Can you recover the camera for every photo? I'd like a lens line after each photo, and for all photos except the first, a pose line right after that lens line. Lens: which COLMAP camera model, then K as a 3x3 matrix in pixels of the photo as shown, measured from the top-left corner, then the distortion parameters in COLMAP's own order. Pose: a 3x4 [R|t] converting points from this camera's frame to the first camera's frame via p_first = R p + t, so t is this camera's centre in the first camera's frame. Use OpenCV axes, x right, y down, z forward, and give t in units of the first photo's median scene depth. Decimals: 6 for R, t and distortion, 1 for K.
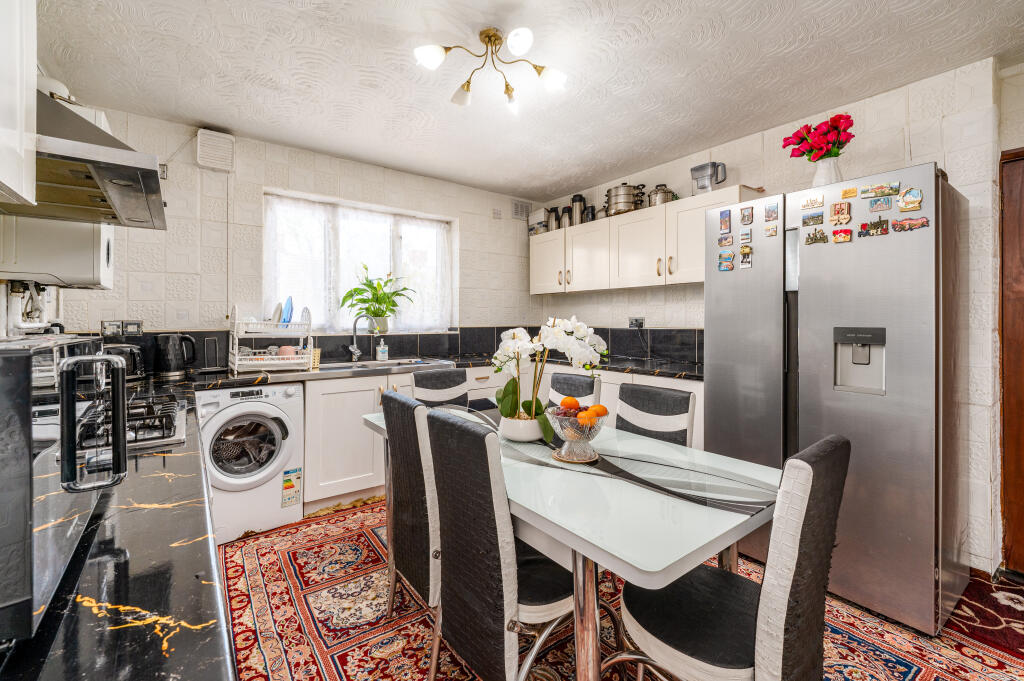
lens RADIAL K [[423.7, 0, 515.1], [0, 423.7, 321.0], [0, 0, 1]] dist [0.000730, -0.000267]
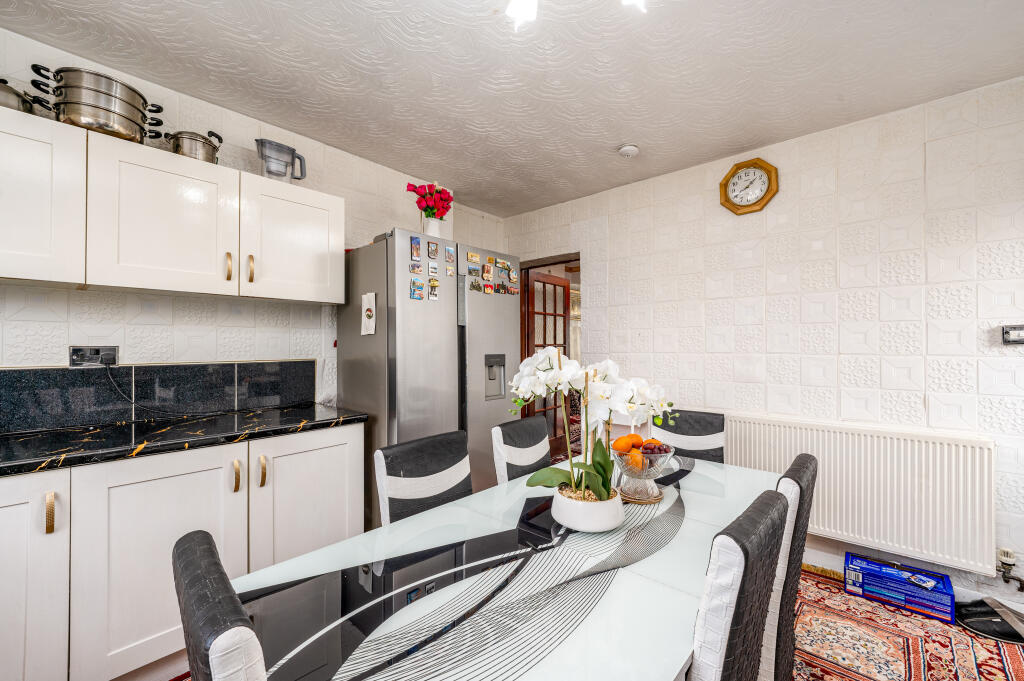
lens RADIAL K [[423.7, 0, 511.6], [0, 423.7, 341.5], [0, 0, 1]] dist [0.000730, -0.000267]
pose [[-0.192581, 0.003666, 0.981274, -0.334935], [-0.003446, 0.999984, -0.004412, -0.011815], [-0.981275, -0.004231, -0.192566, 0.650262]]
